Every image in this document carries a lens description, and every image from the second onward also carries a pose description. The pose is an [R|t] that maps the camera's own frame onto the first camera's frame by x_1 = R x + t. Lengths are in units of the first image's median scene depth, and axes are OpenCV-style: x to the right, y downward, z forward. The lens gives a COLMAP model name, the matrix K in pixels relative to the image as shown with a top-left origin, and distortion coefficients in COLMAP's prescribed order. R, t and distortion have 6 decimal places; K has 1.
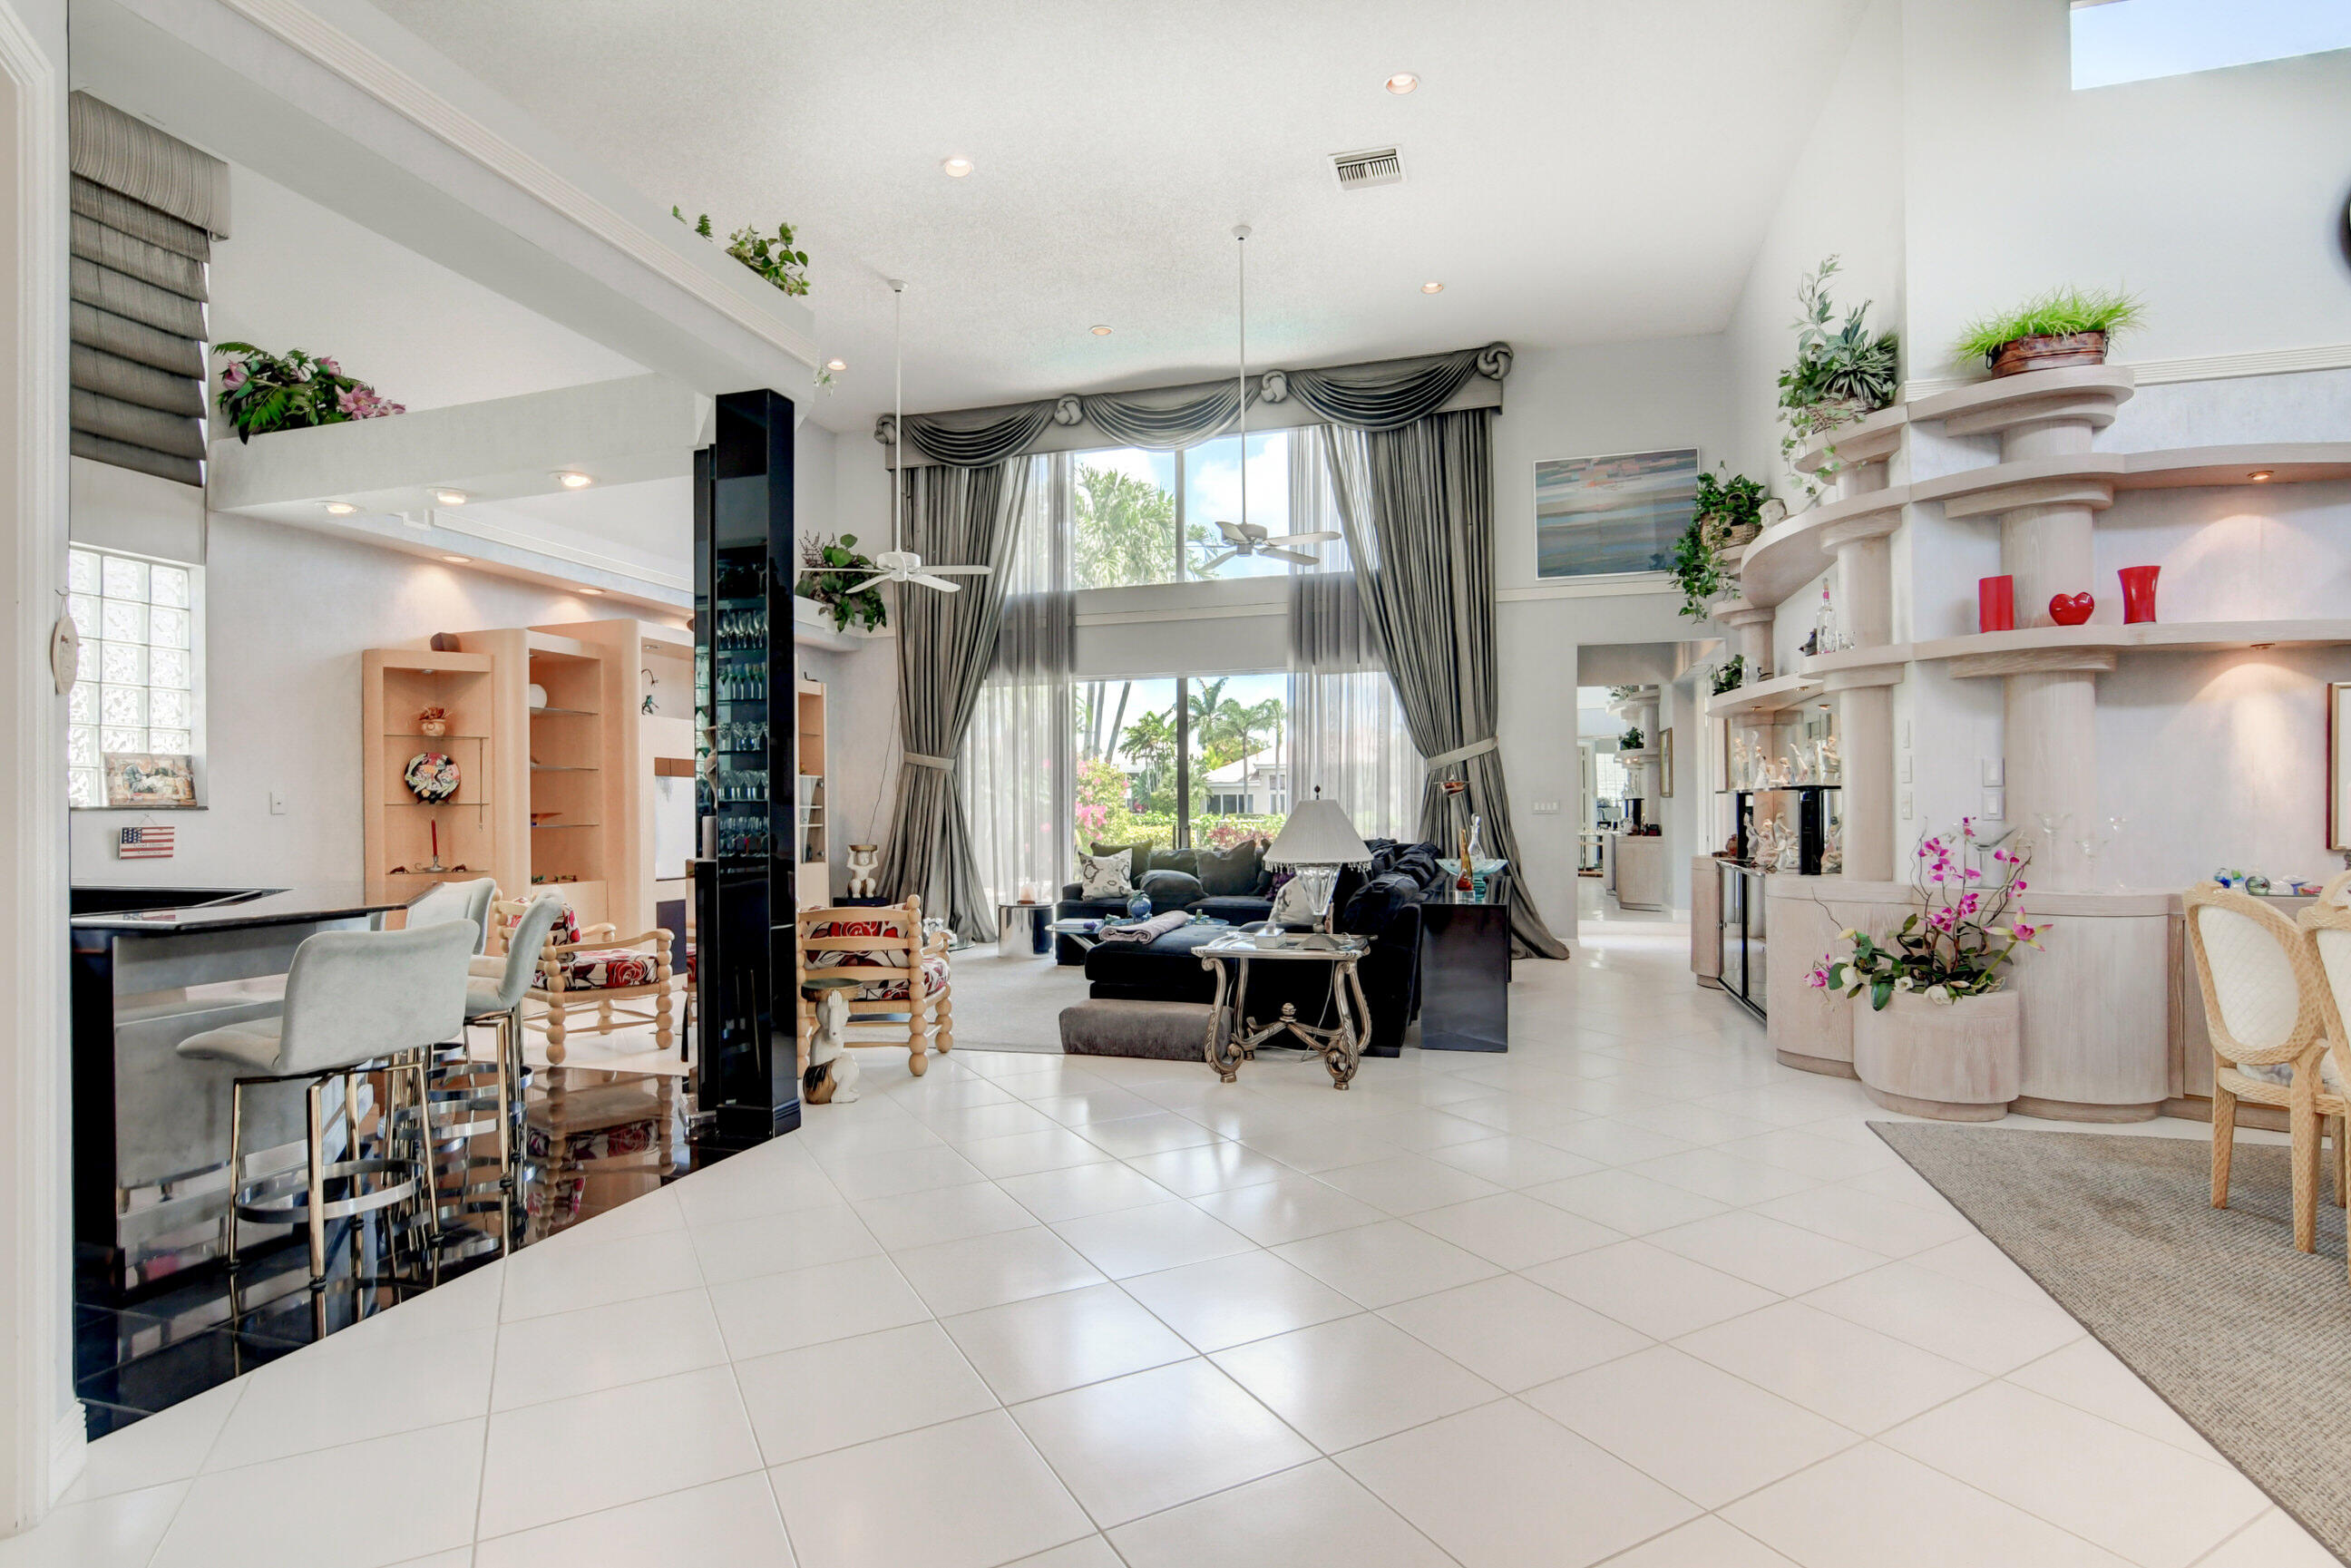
lens RADIAL K [[1141.4, 0, 1160.5], [0, 1141.4, 804.9], [0, 0, 1]] dist [-0.020798, -0.000276]
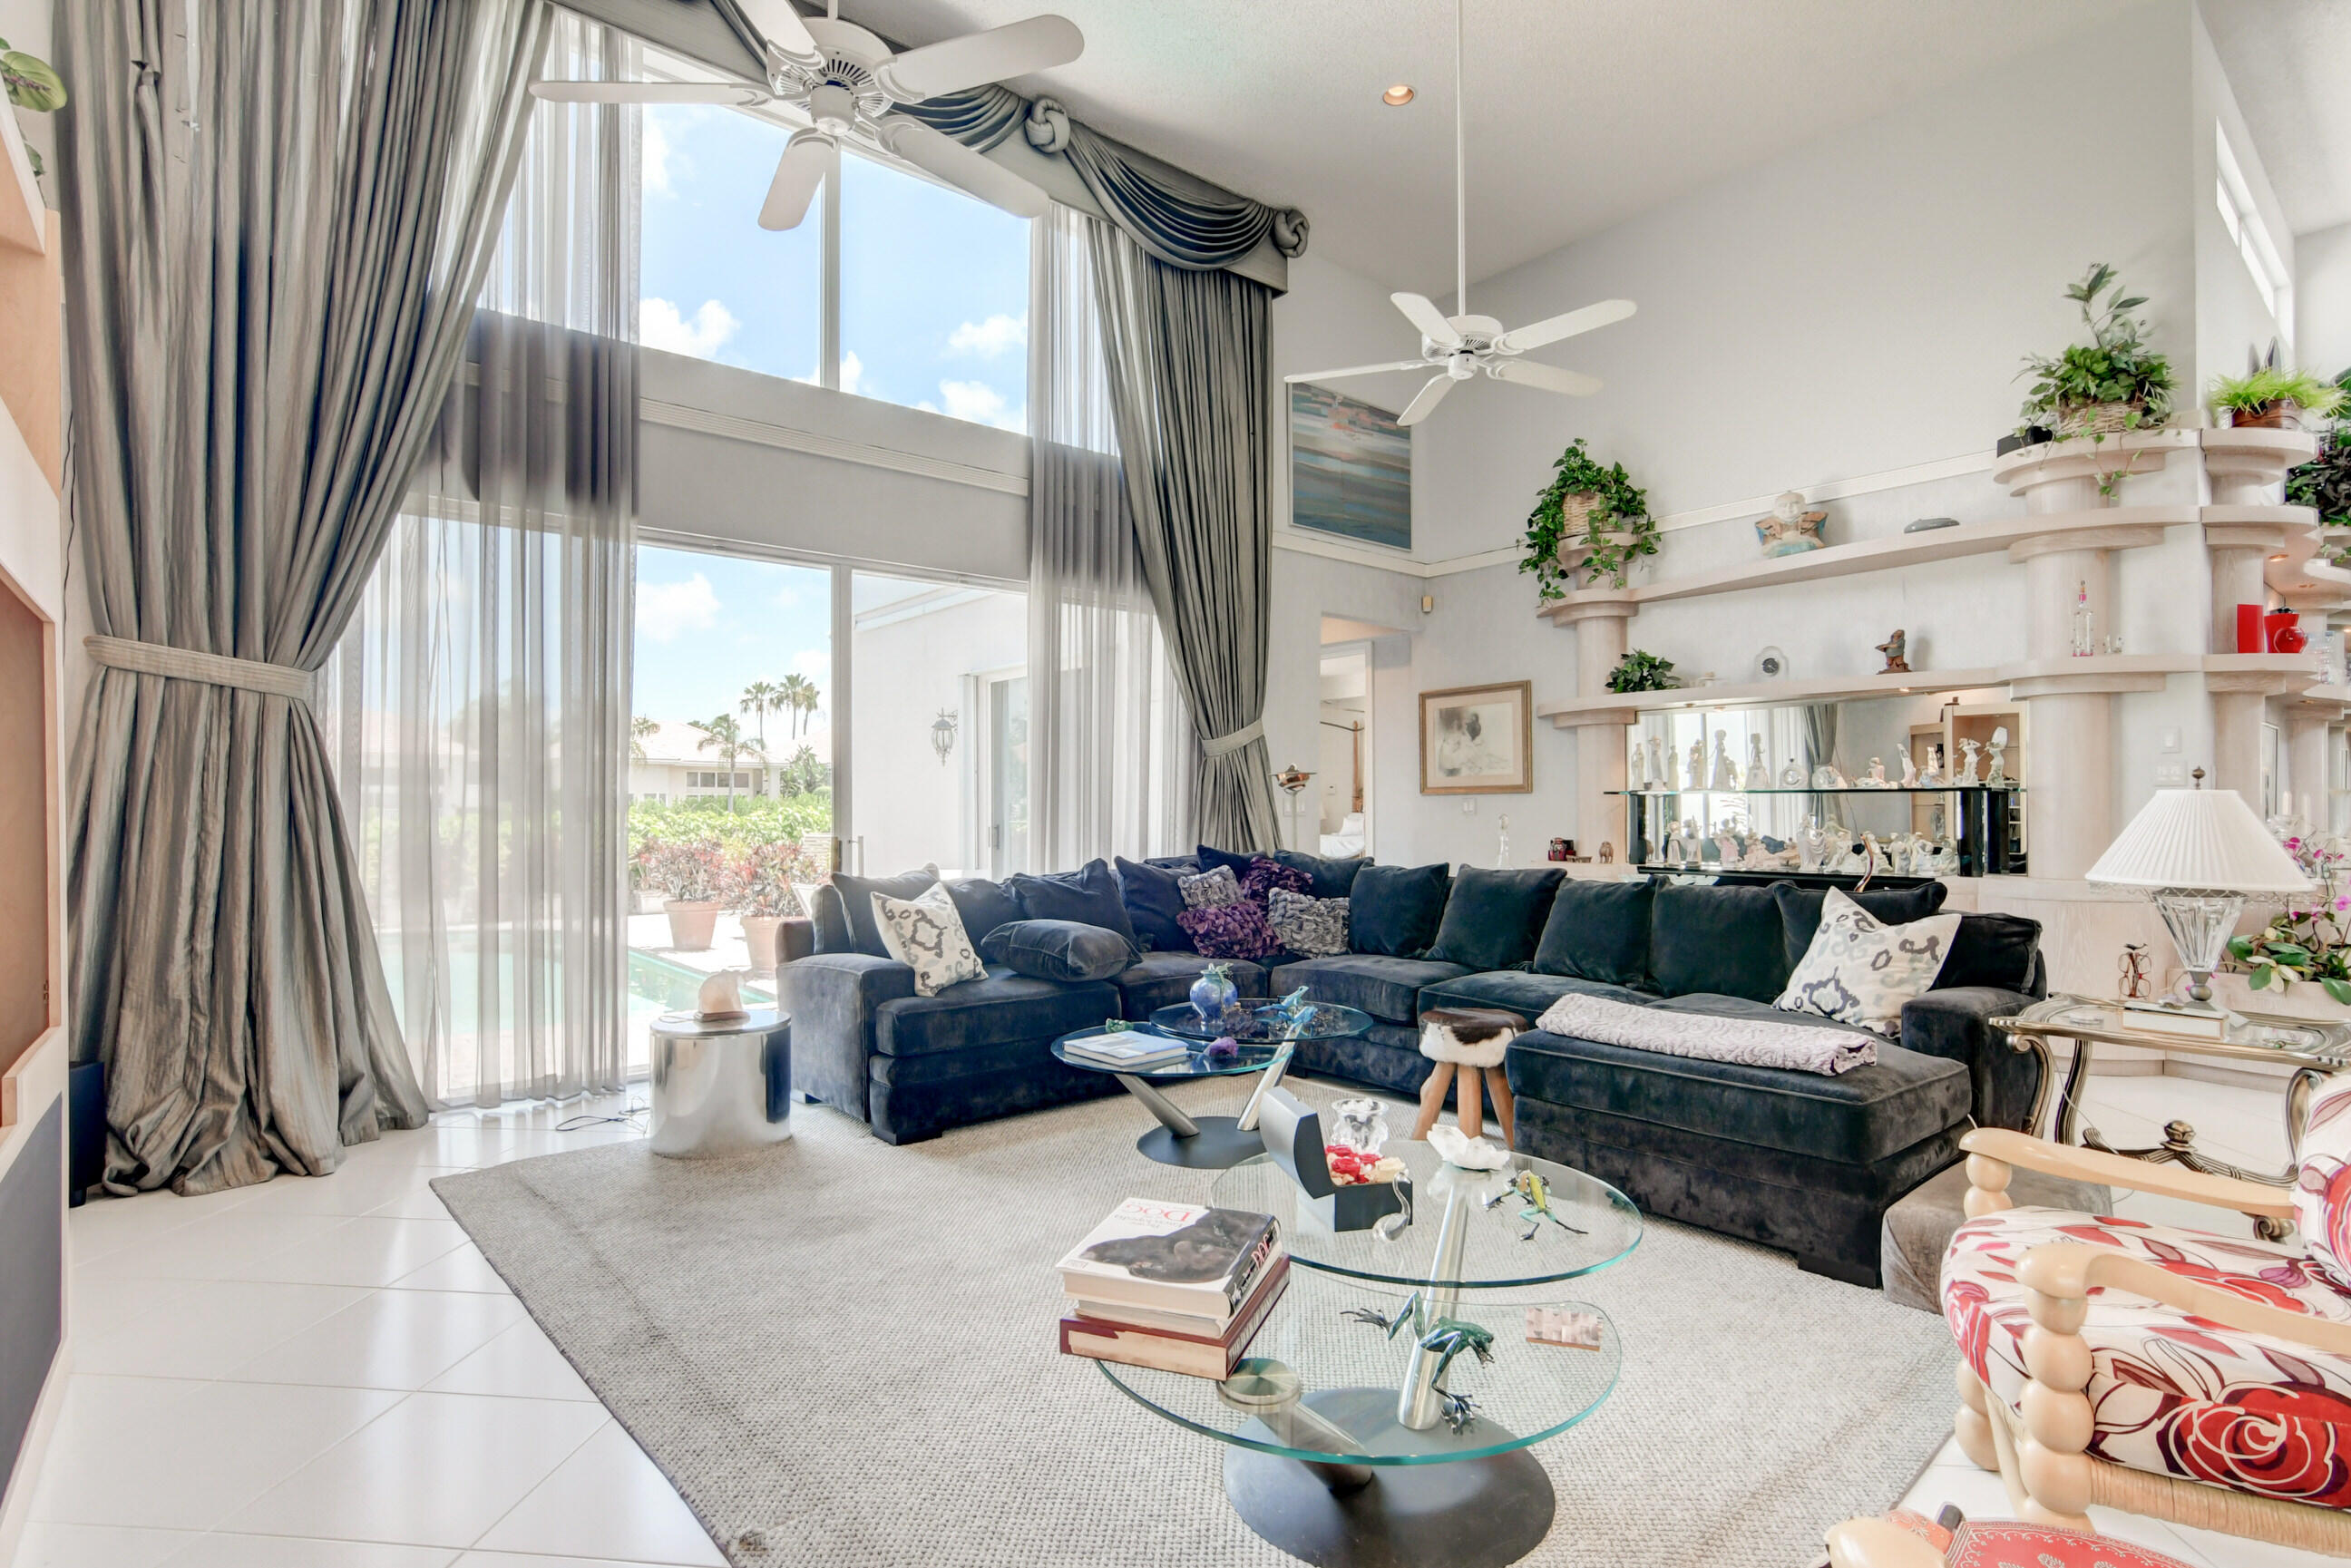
lens RADIAL K [[1141.4, 0, 1160.5], [0, 1141.4, 804.9], [0, 0, 1]] dist [-0.020798, -0.000276]
pose [[0.577694, 0.013455, 0.816142, -0.333069], [-0.008585, 0.999909, -0.010408, 0.006362], [-0.816208, -0.000994, 0.577757, 0.548375]]
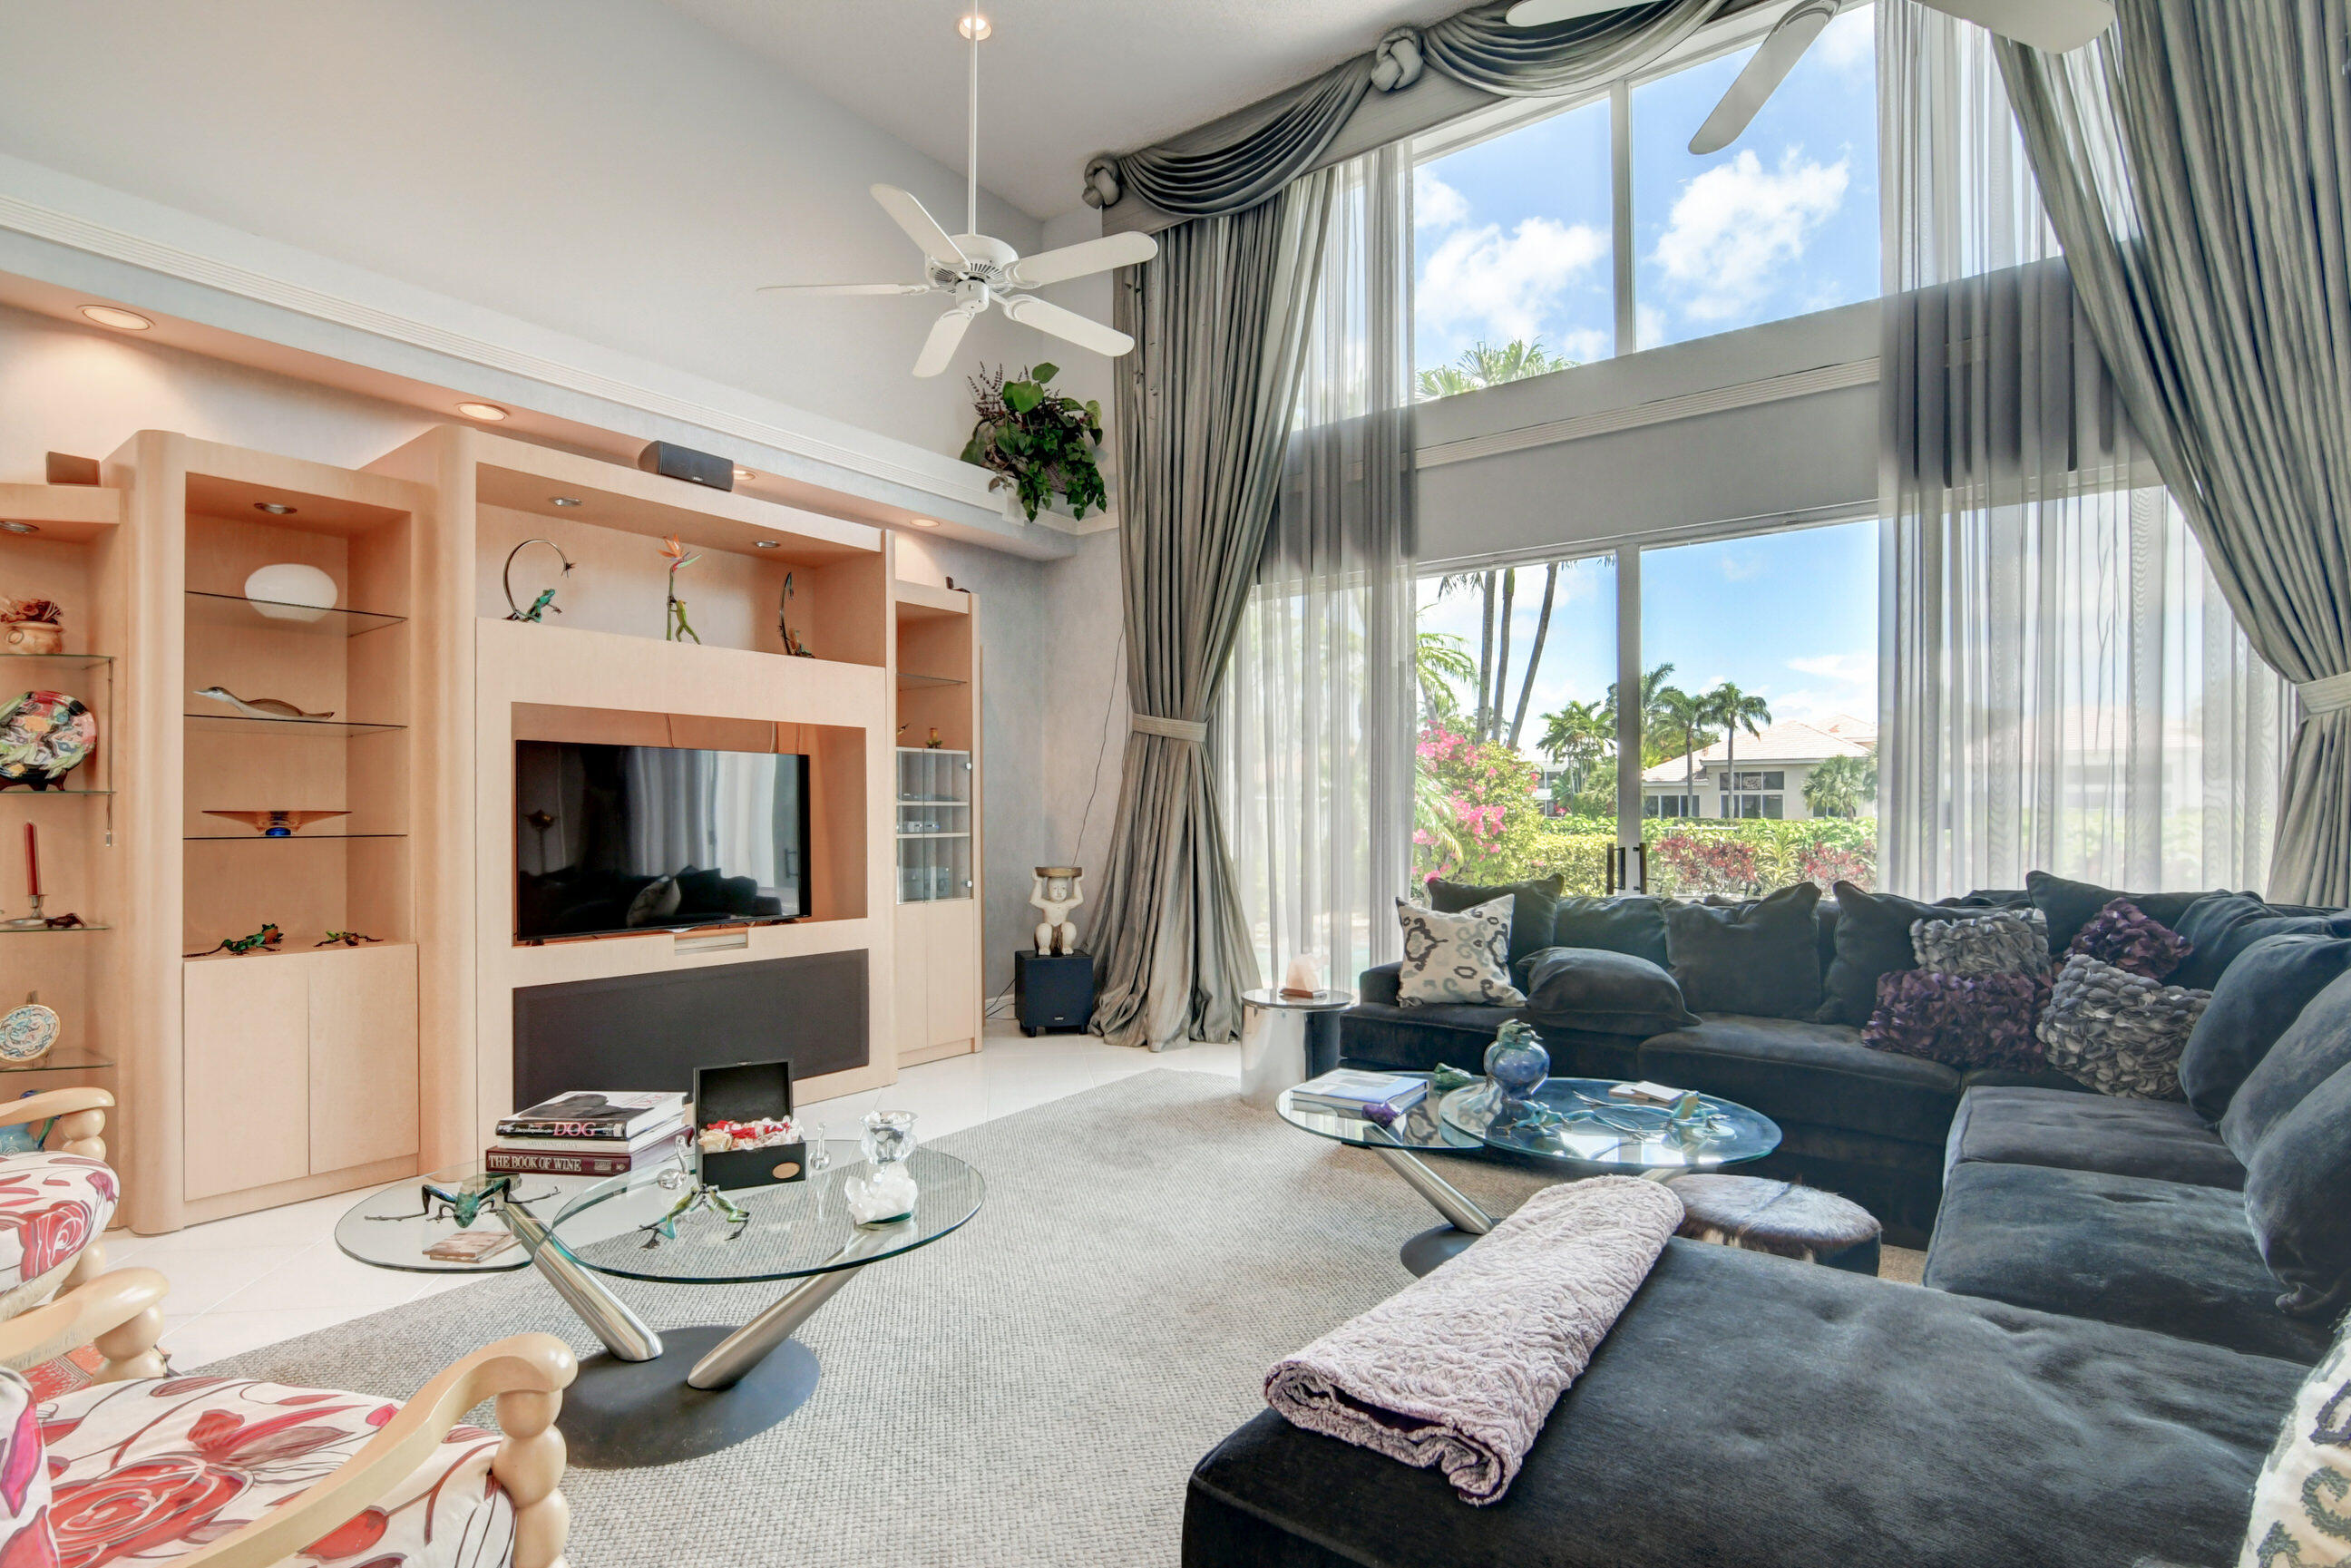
lens RADIAL K [[1141.4, 0, 1160.5], [0, 1141.4, 804.9], [0, 0, 1]] dist [-0.020798, -0.000276]
pose [[0.936567, 0.005123, -0.350451, 0.002279], [-0.005381, 0.999985, 0.000238, 0.001477], [0.350447, 0.001663, 0.936581, 0.454604]]
